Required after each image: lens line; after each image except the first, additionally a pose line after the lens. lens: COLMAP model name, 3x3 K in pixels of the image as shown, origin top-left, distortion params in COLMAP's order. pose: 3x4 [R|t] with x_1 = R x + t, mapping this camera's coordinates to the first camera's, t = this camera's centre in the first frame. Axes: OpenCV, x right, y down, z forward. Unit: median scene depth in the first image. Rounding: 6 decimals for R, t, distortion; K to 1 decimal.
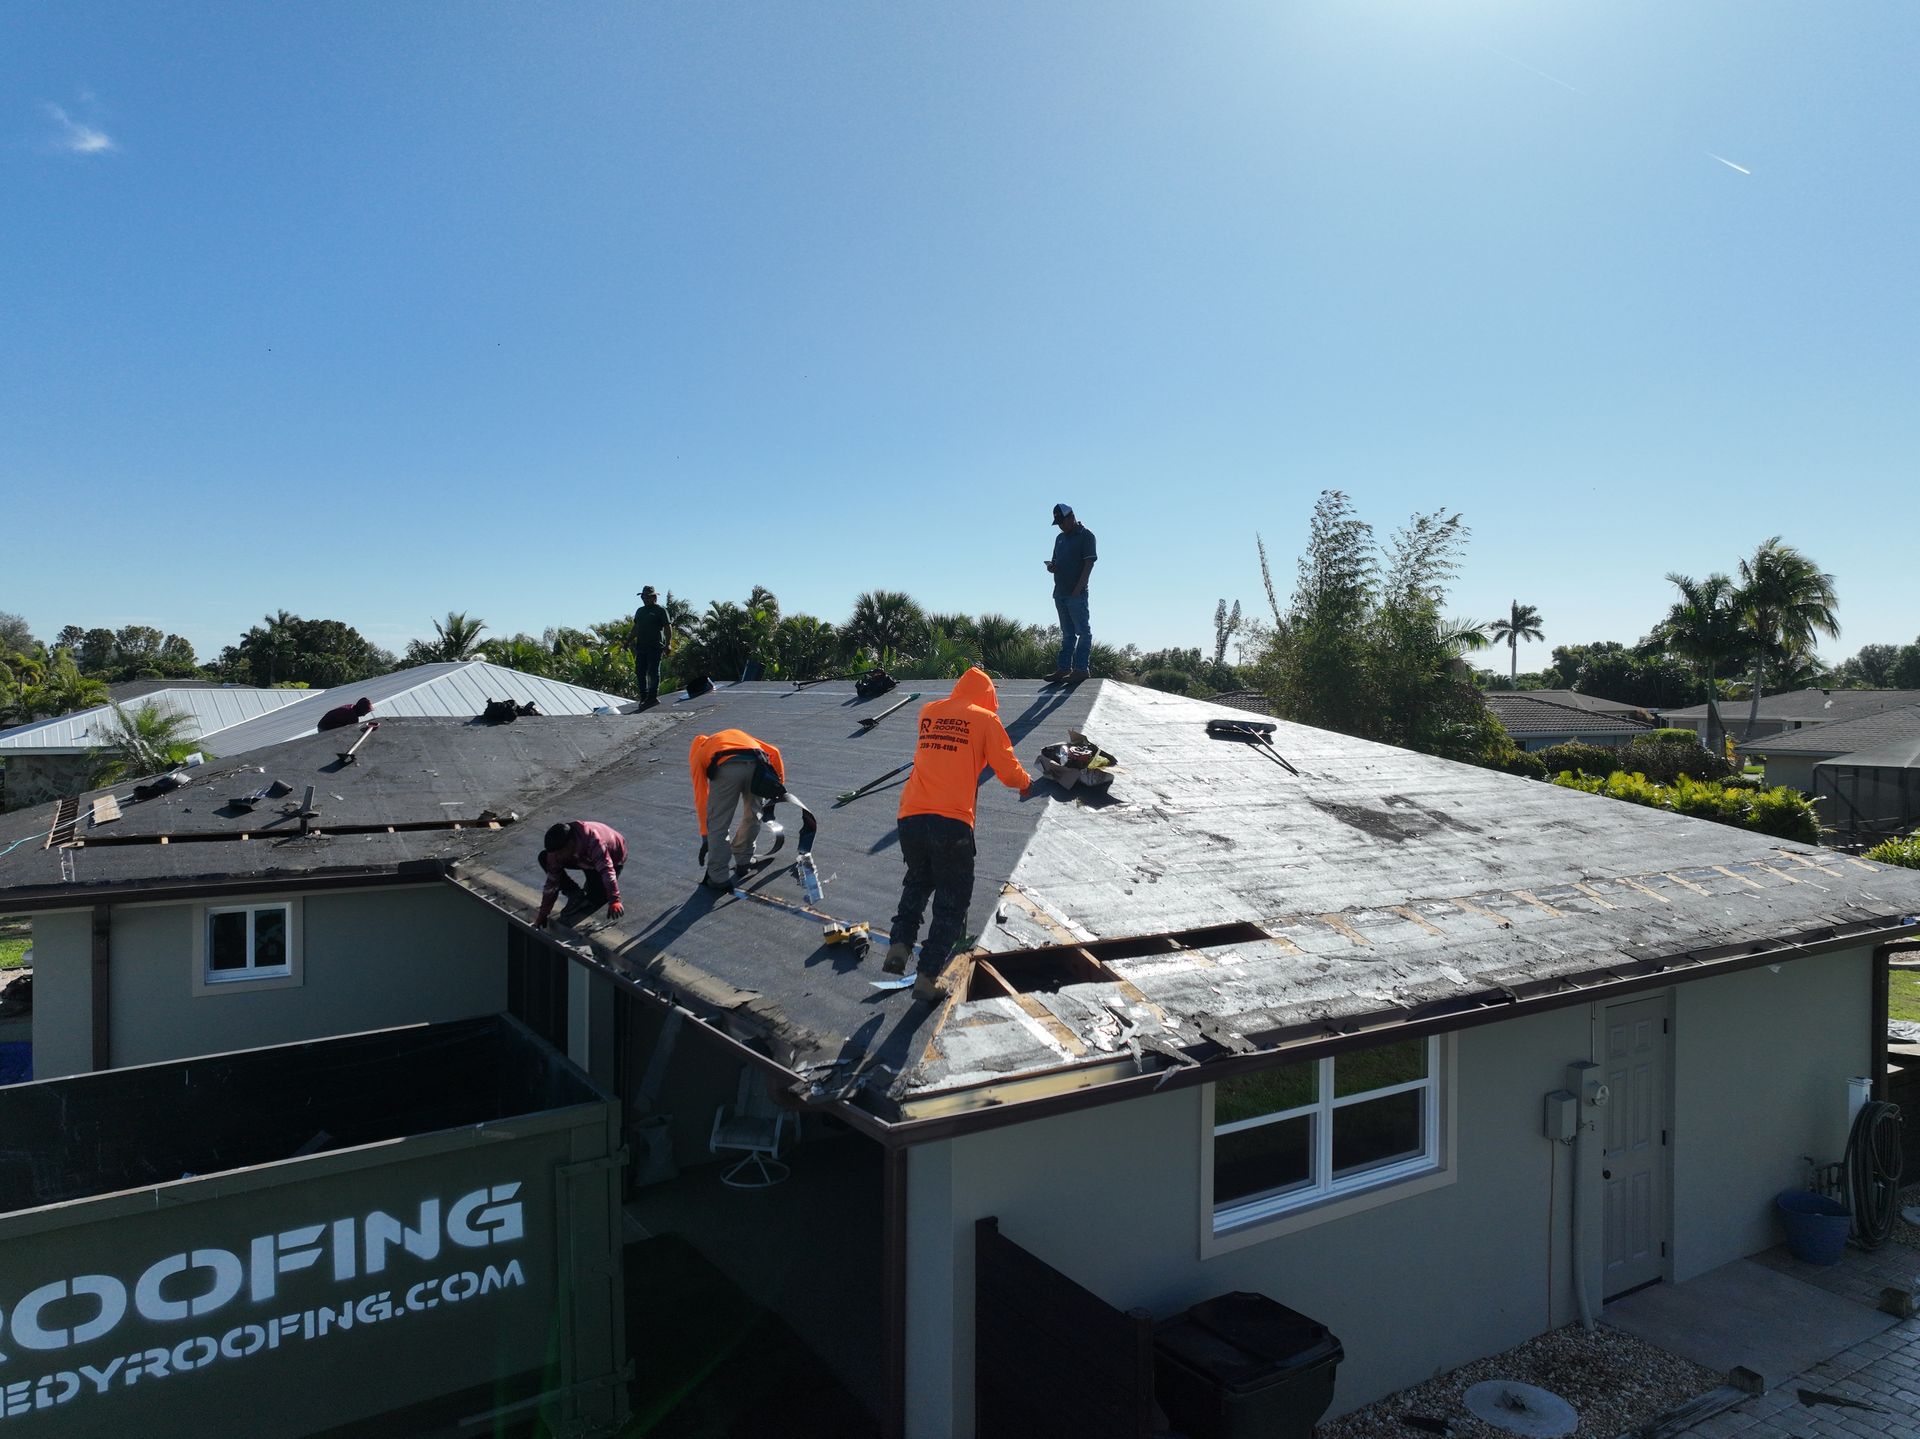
lens RADIAL K [[1354.3, 0, 955.6], [0, 1354.3, 731.0], [0, 0, 1]] dist [0.005491, 0.019044]
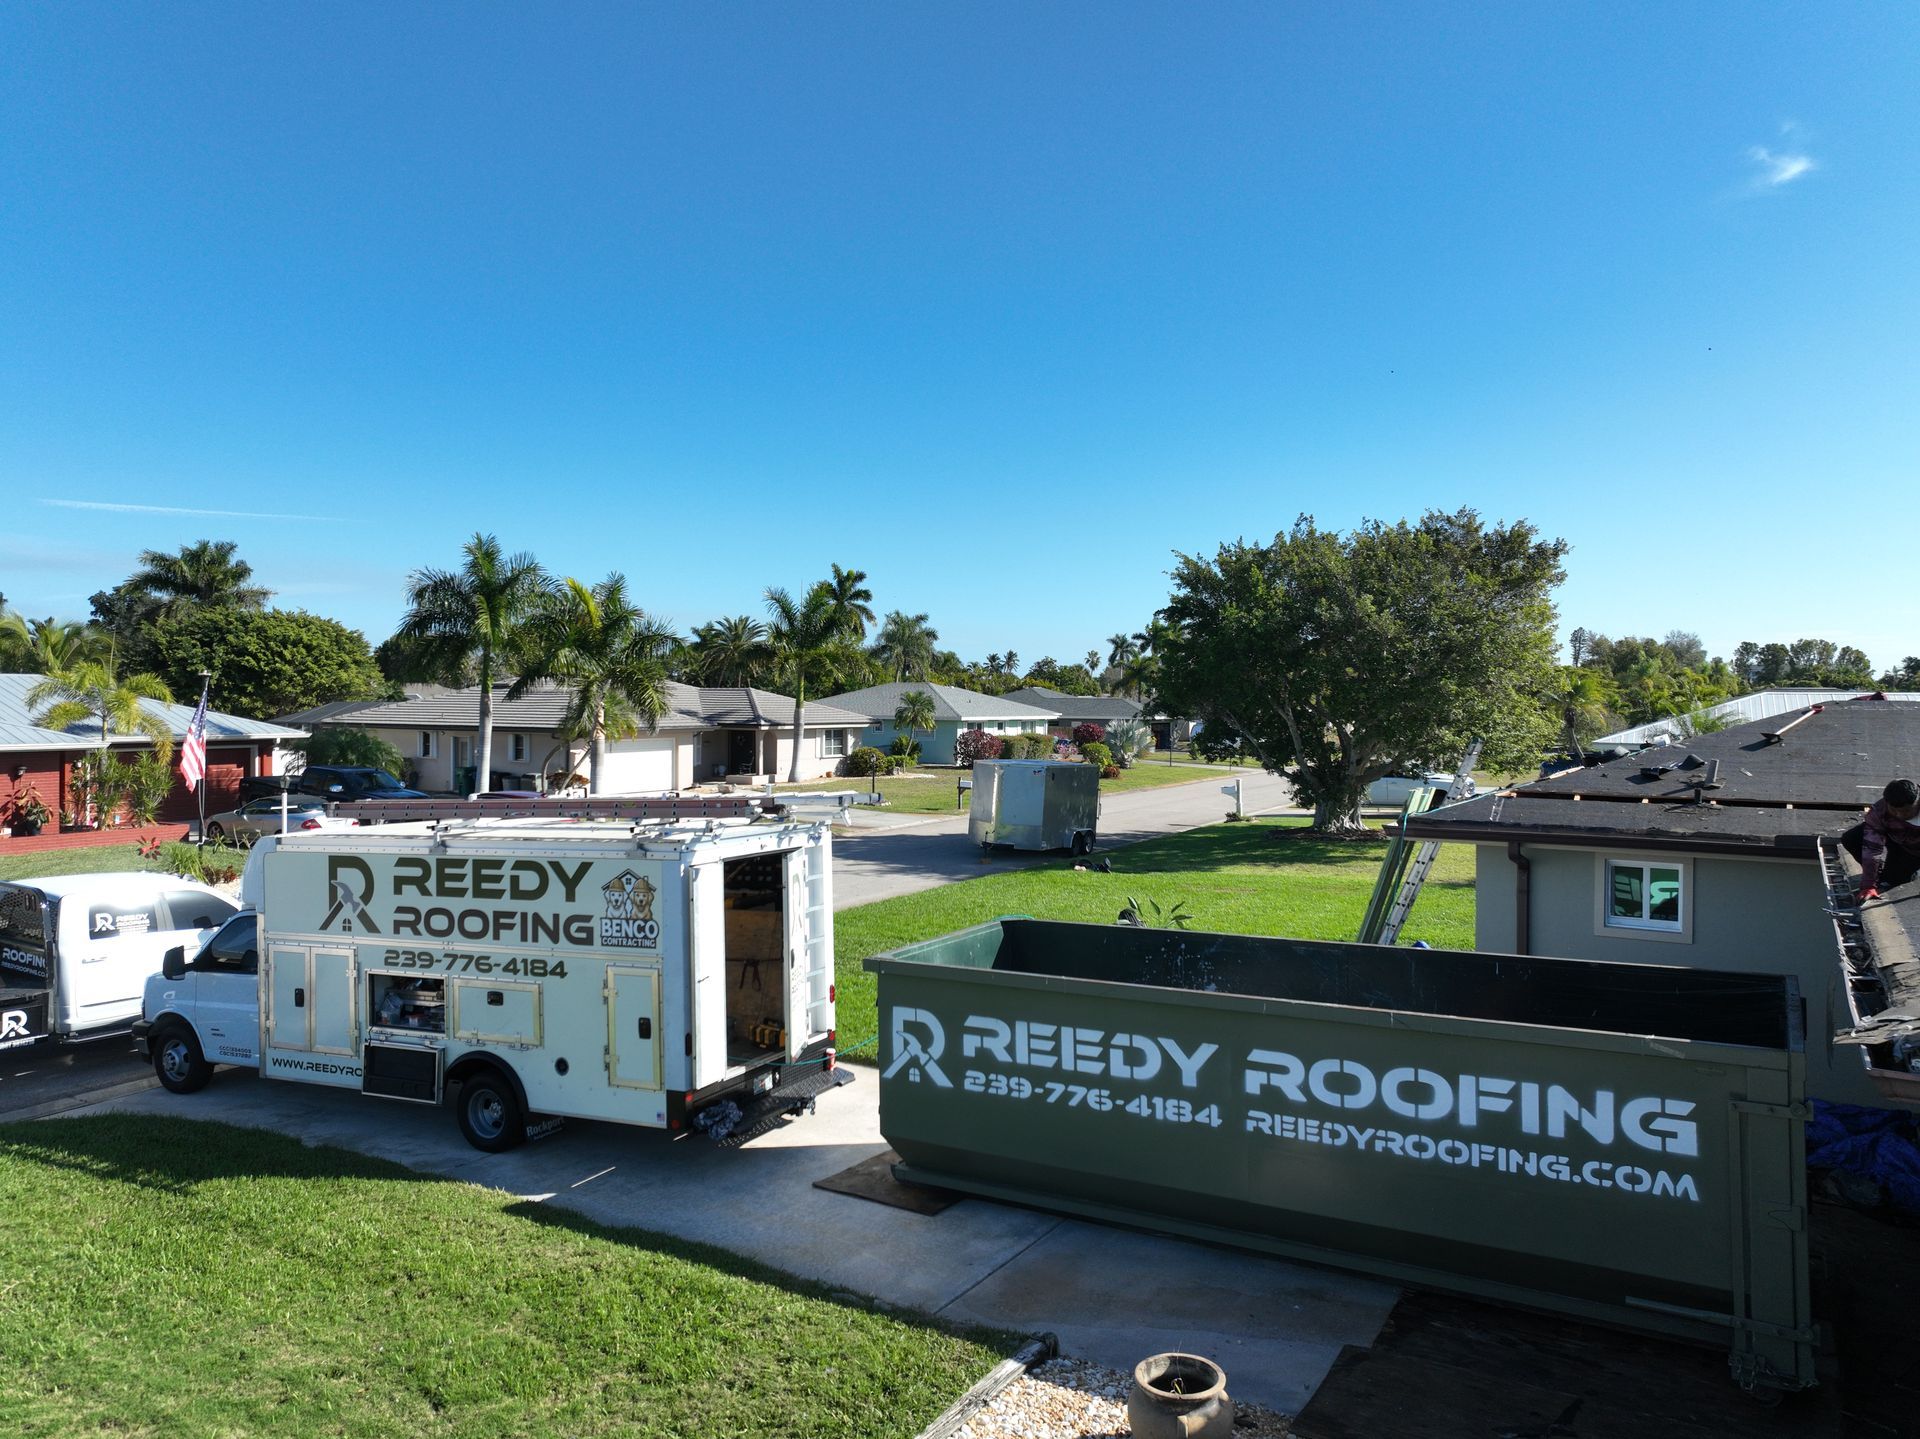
lens RADIAL K [[1354.3, 0, 962.0], [0, 1354.3, 713.0], [0, 0, 1]] dist [0.005491, 0.019044]
pose [[0.447638, 0.008030, -0.894179, 0.379586], [-0.030197, 0.999525, -0.006140, 0.051355], [0.893705, 0.029750, 0.447668, 0.000624]]
